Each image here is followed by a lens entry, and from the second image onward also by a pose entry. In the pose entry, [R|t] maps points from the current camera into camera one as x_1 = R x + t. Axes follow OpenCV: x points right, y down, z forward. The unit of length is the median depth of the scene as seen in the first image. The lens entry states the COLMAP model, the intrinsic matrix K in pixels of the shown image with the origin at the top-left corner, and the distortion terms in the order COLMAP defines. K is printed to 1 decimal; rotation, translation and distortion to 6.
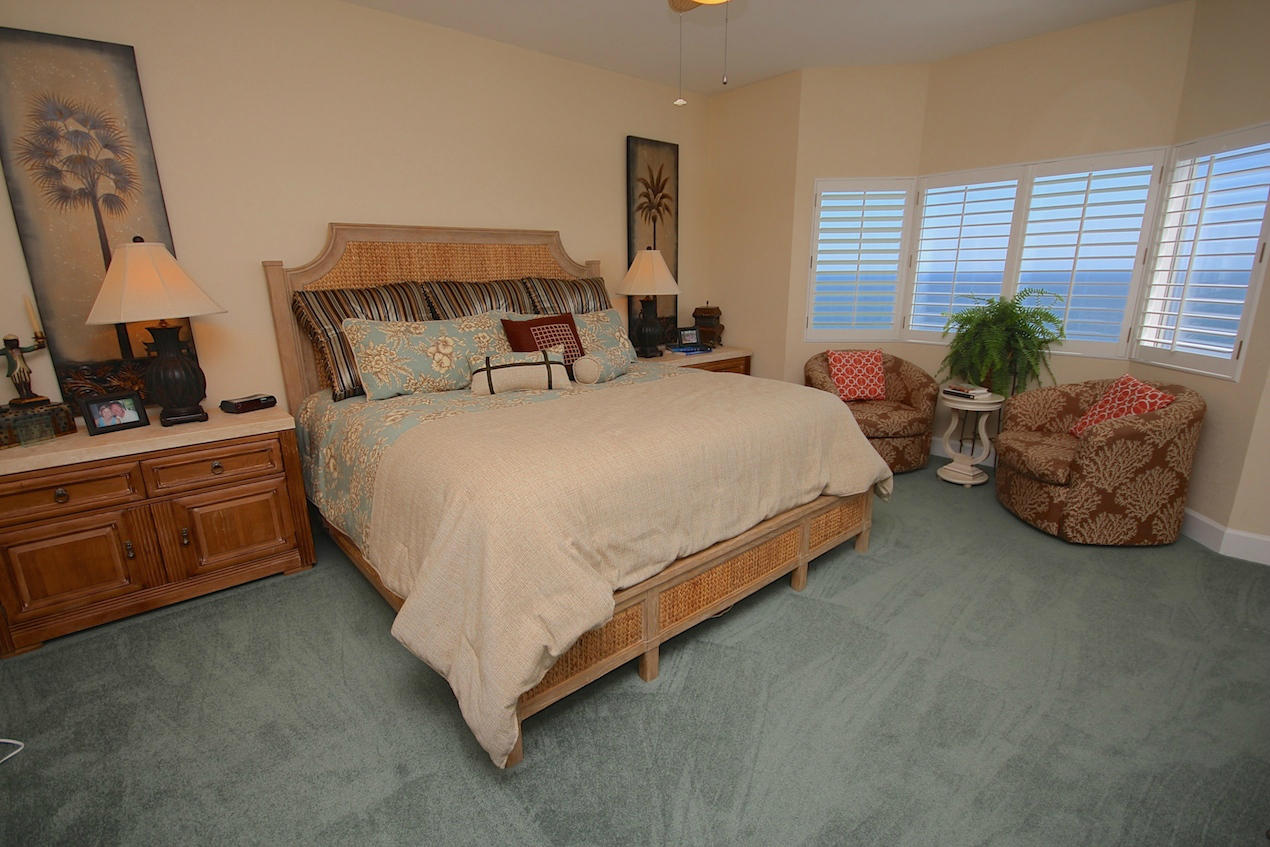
lens RADIAL K [[588.7, 0, 630.0], [0, 588.7, 427.1], [0, 0, 1]] dist [0.016159, -0.020581]
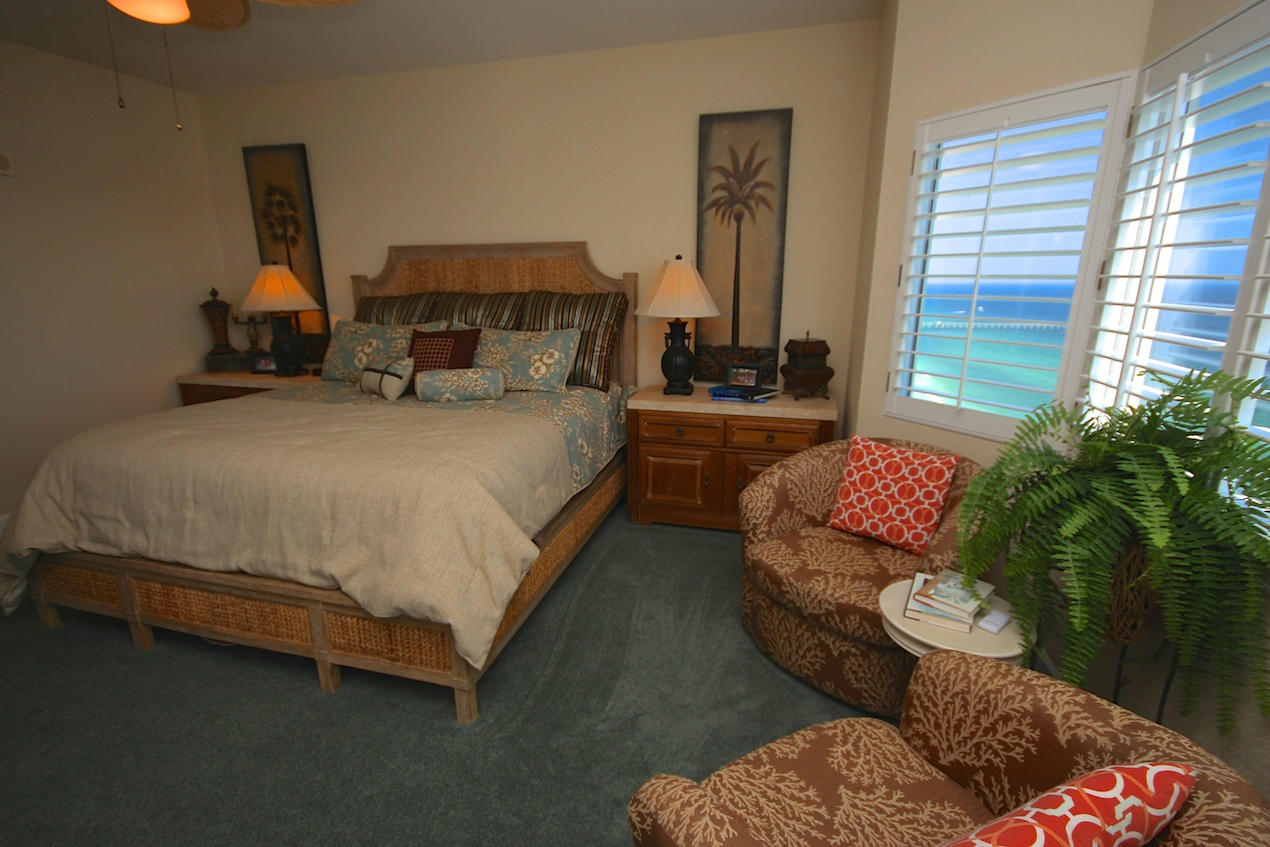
lens RADIAL K [[588.7, 0, 630.0], [0, 588.7, 427.1], [0, 0, 1]] dist [0.016159, -0.020581]
pose [[0.548366, 0.210918, -0.809202, 0.729136], [-0.217391, 0.970355, 0.105604, -0.163569], [0.807487, 0.118004, 0.577962, 0.557981]]
